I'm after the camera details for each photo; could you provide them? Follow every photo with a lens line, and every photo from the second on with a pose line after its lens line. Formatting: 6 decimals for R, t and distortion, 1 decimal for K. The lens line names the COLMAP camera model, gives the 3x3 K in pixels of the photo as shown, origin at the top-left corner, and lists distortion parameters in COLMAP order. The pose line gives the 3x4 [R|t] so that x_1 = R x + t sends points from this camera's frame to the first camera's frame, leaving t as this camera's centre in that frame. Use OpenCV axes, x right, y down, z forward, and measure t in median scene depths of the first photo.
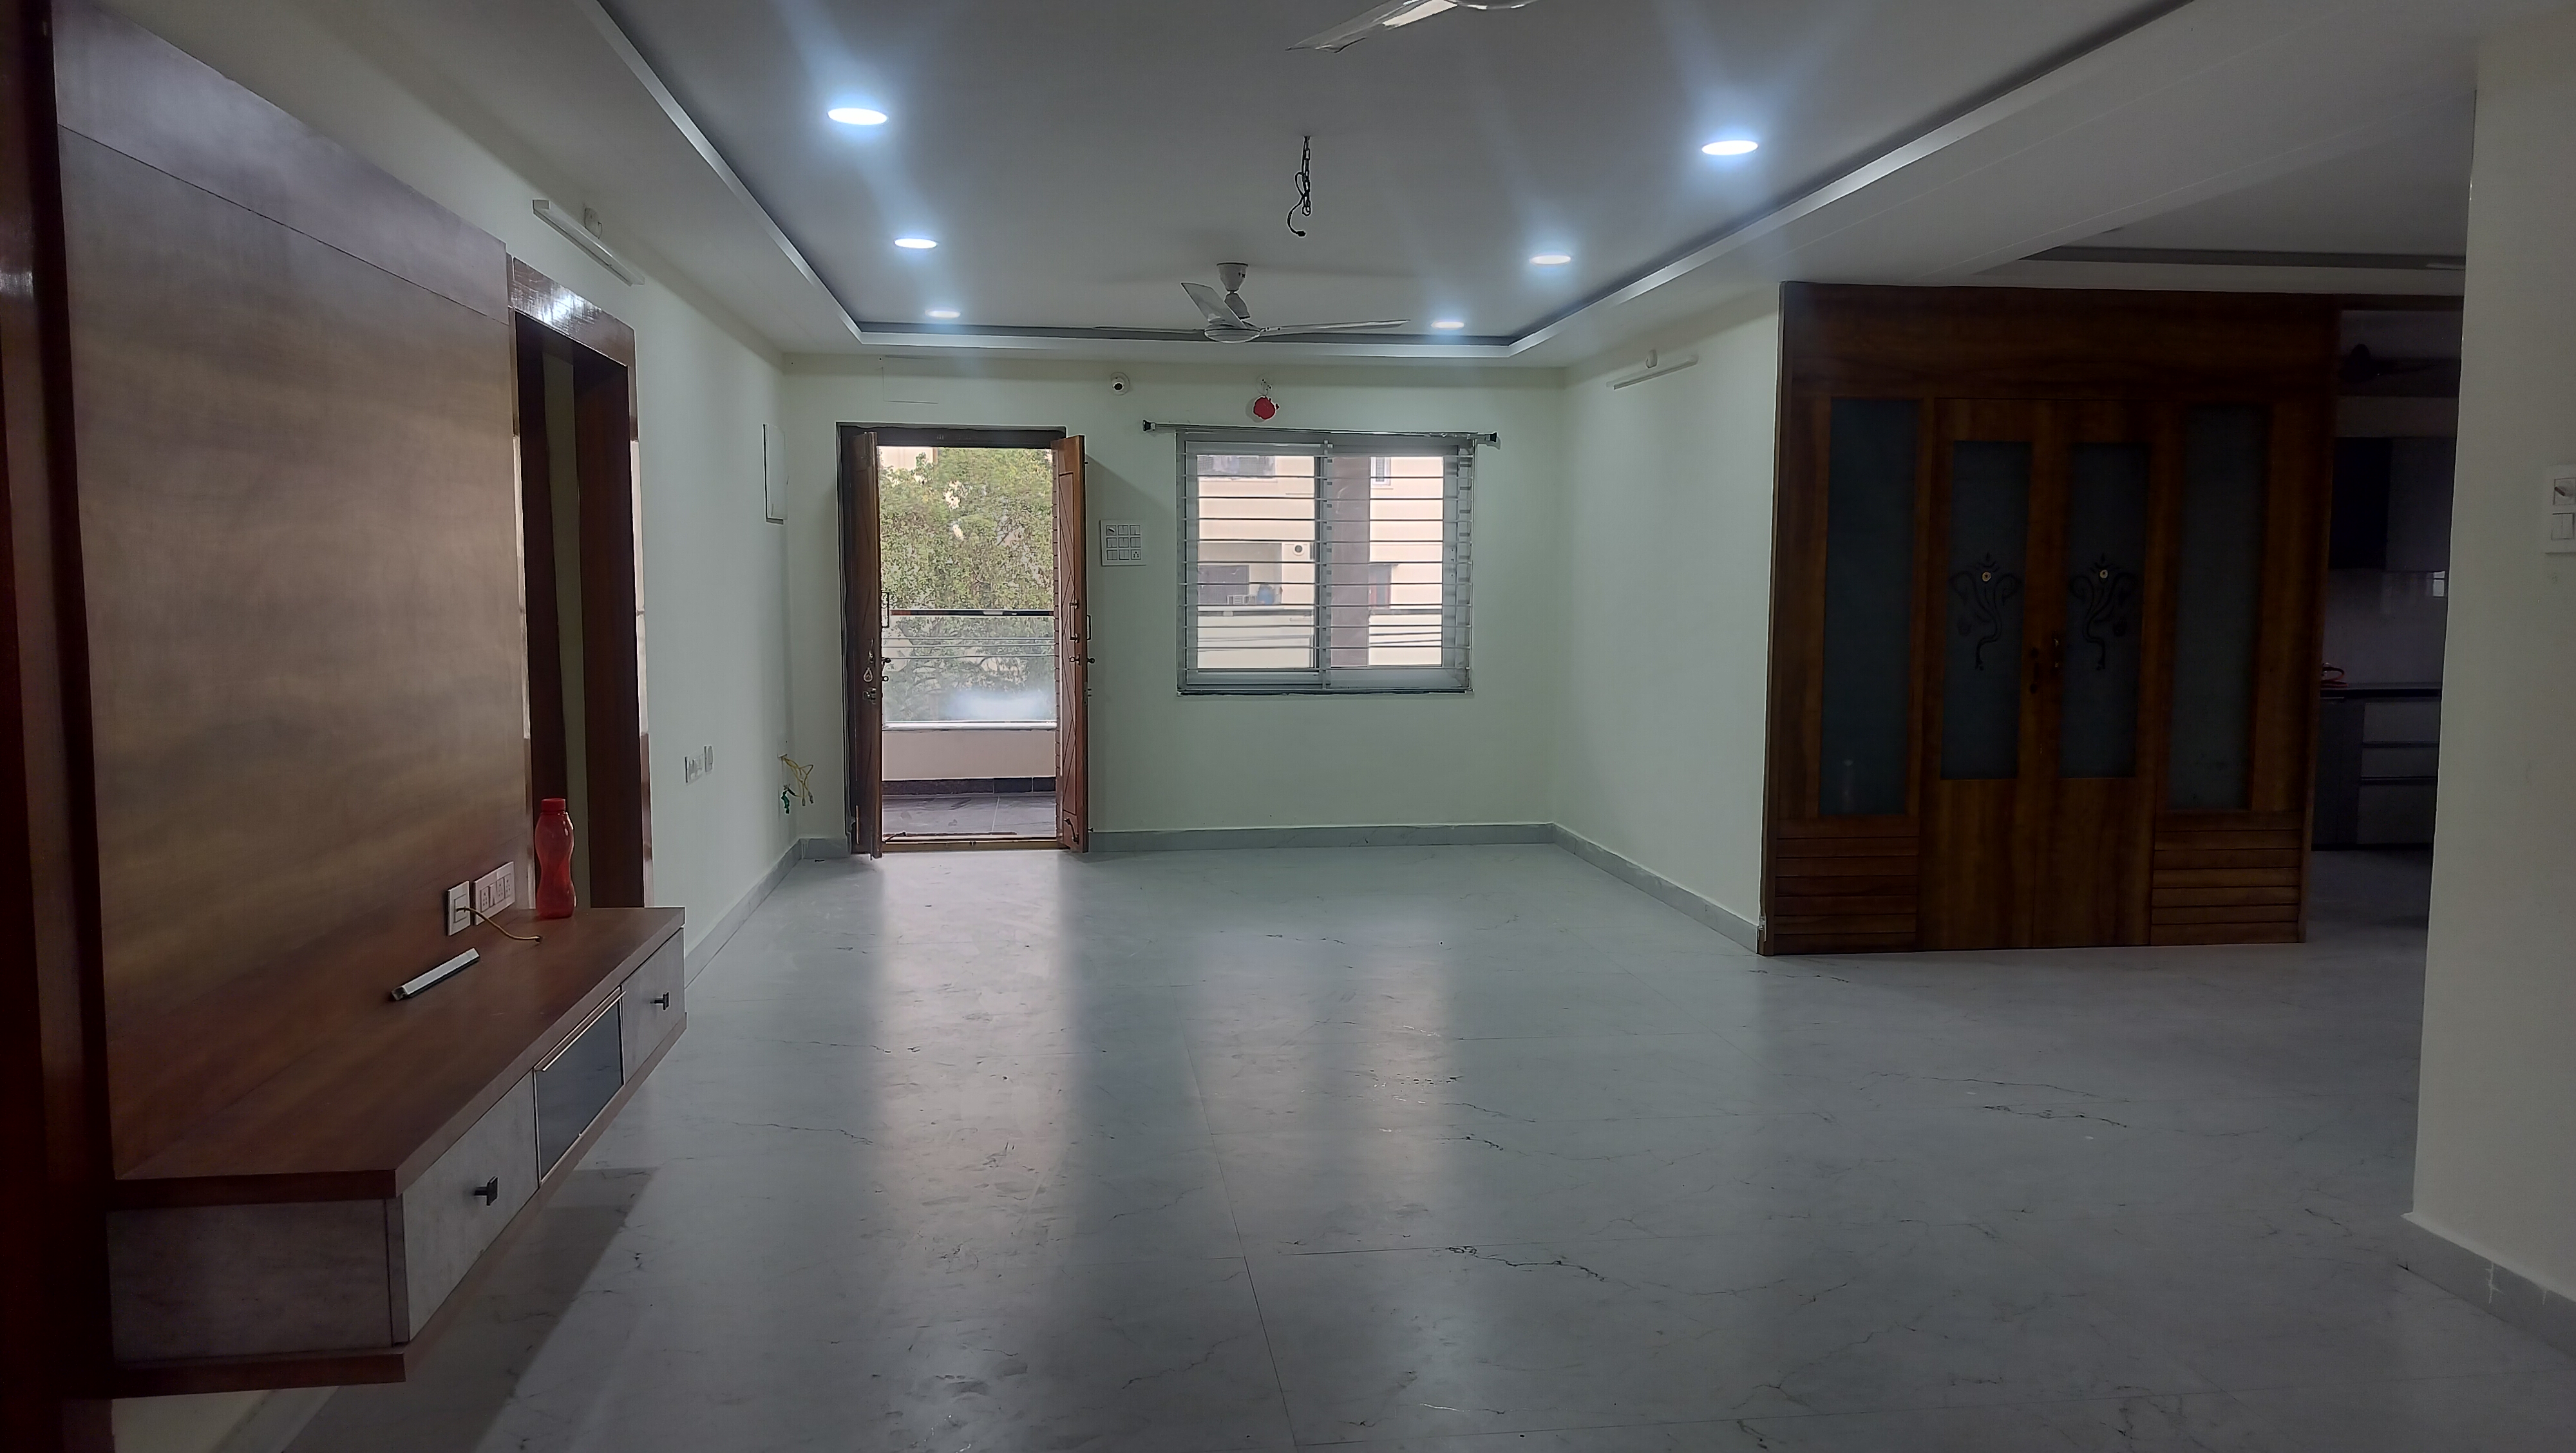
lens RADIAL K [[1902.8, 0, 1263.0], [0, 1902.8, 753.9], [0, 0, 1]] dist [0.074375, -0.107313]
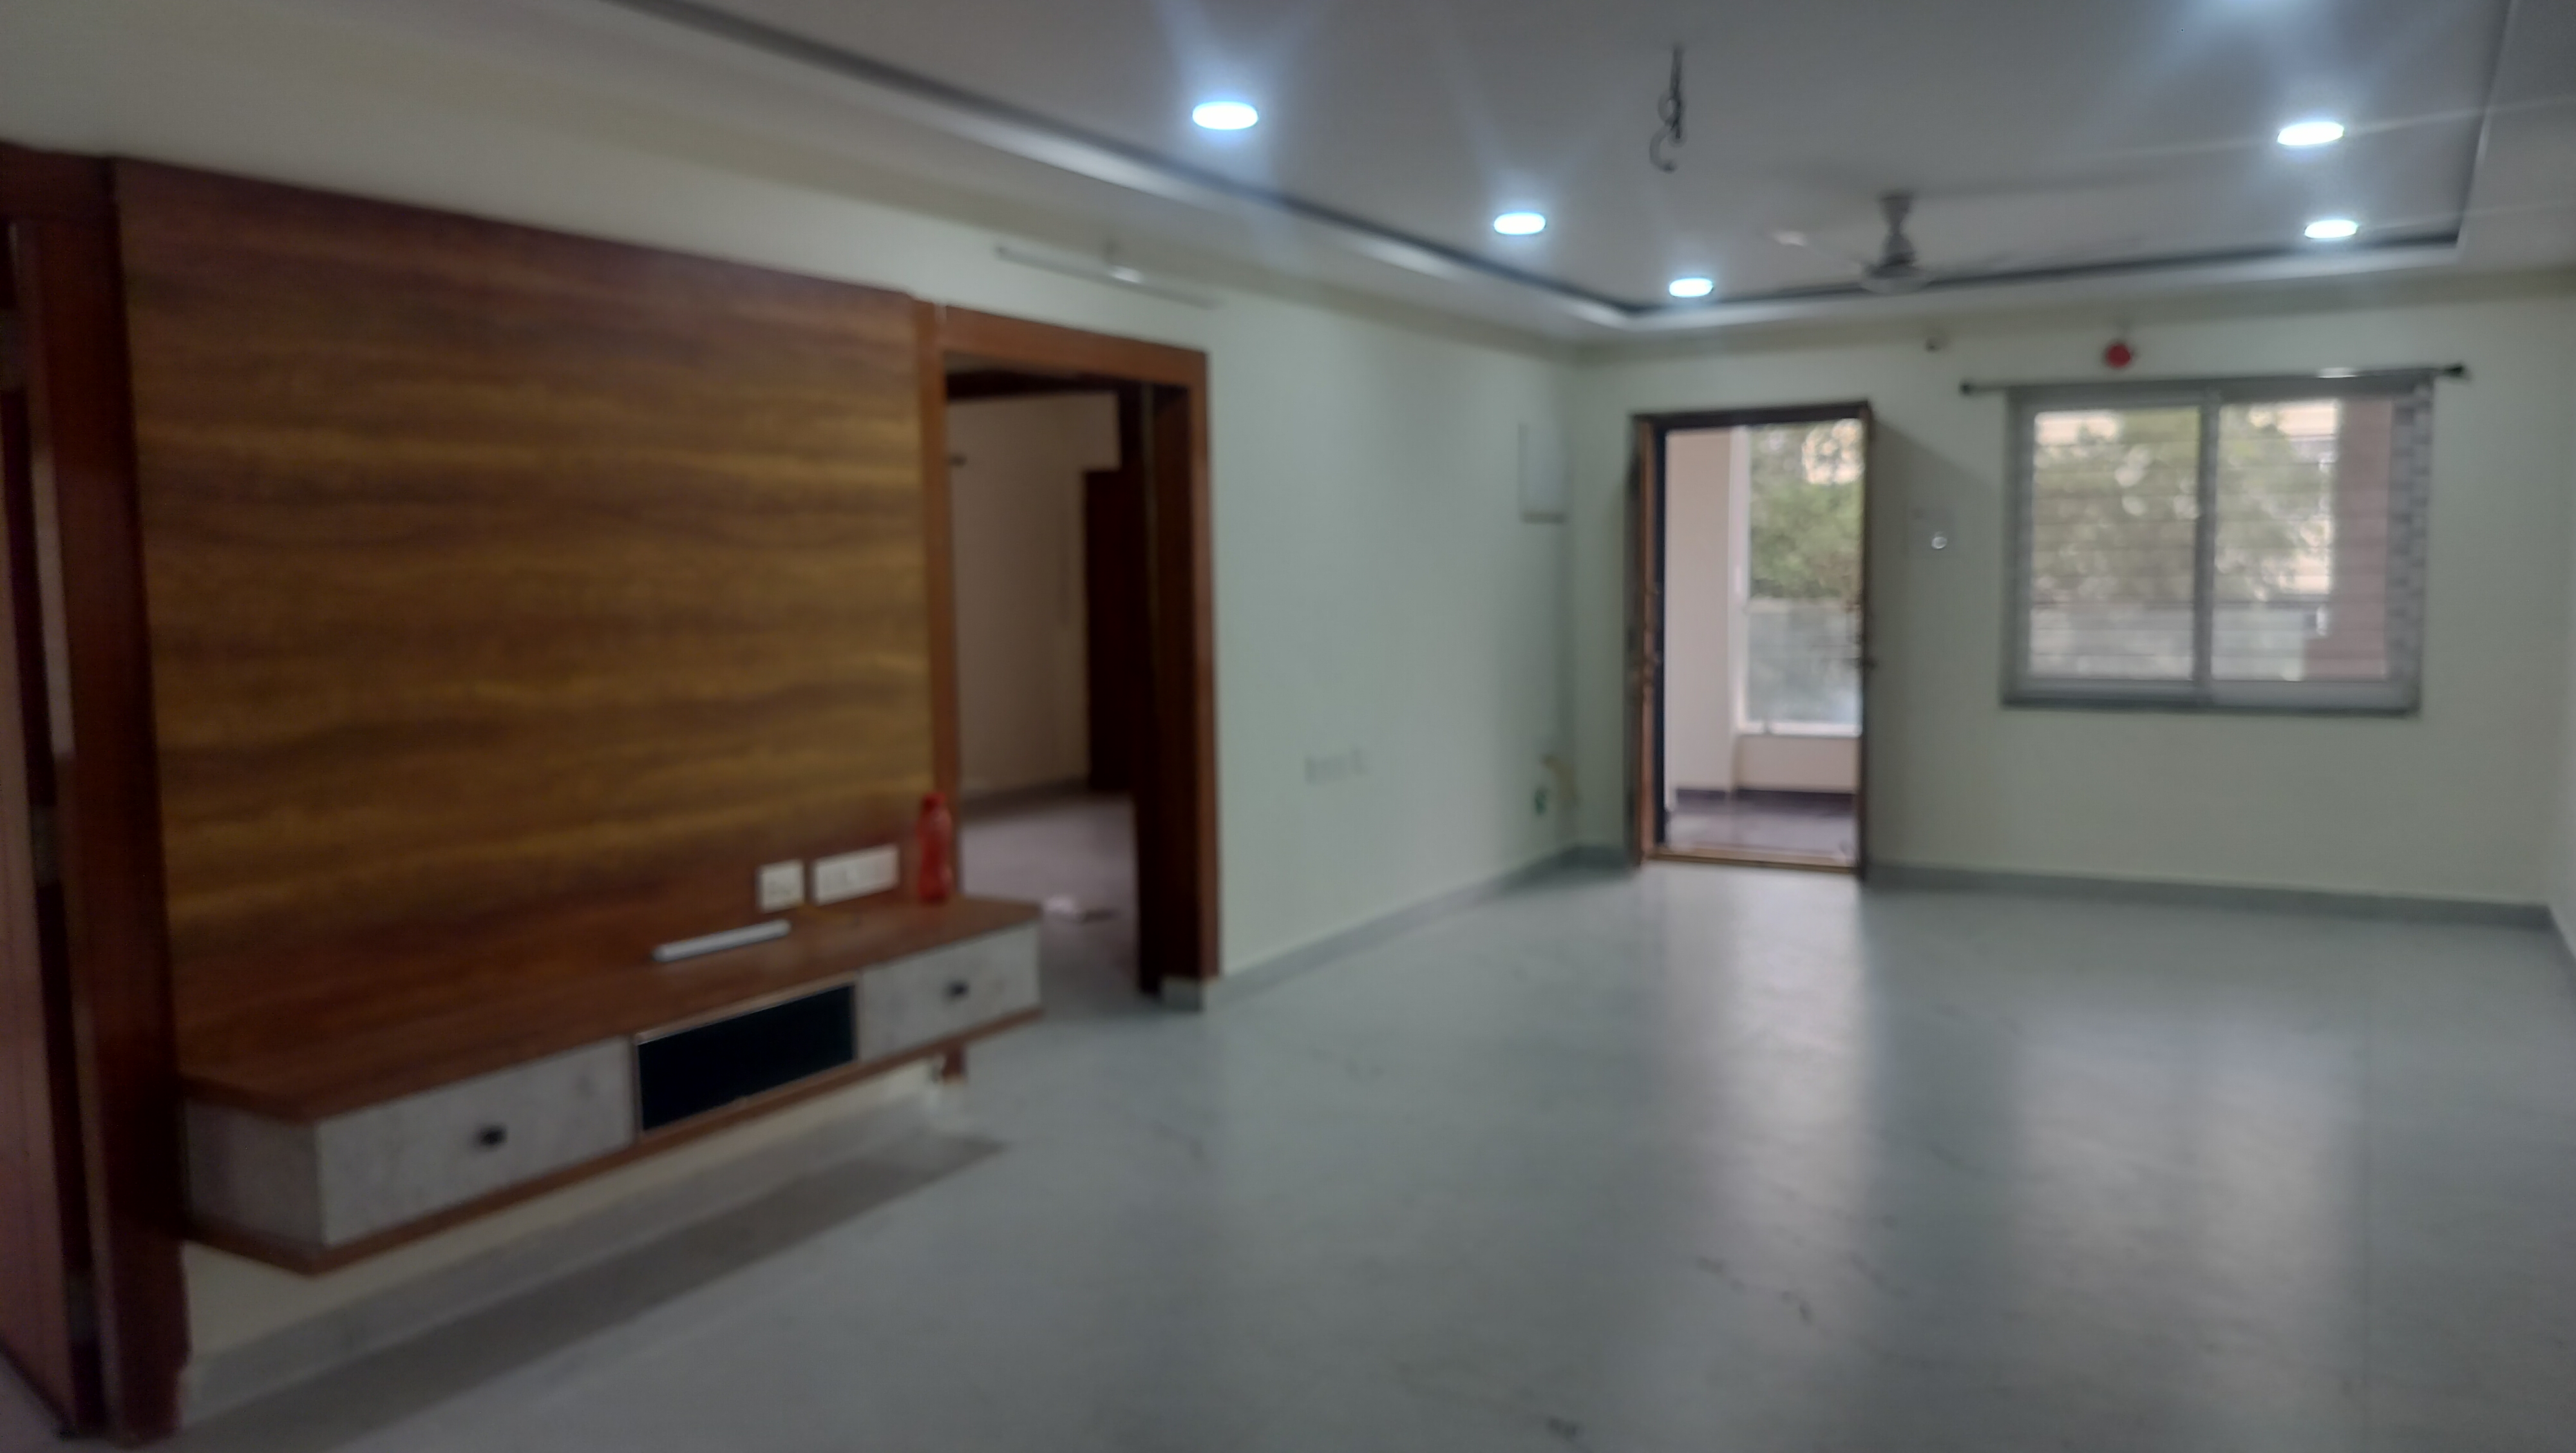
lens RADIAL K [[1902.8, 0, 1291.2], [0, 1902.8, 727.7], [0, 0, 1]] dist [0.074375, -0.107313]
pose [[0.771763, 0.040785, -0.634601, 0.253902], [-0.042527, 0.999017, 0.012488, -0.018760], [0.634487, 0.017350, 0.772739, 0.149804]]
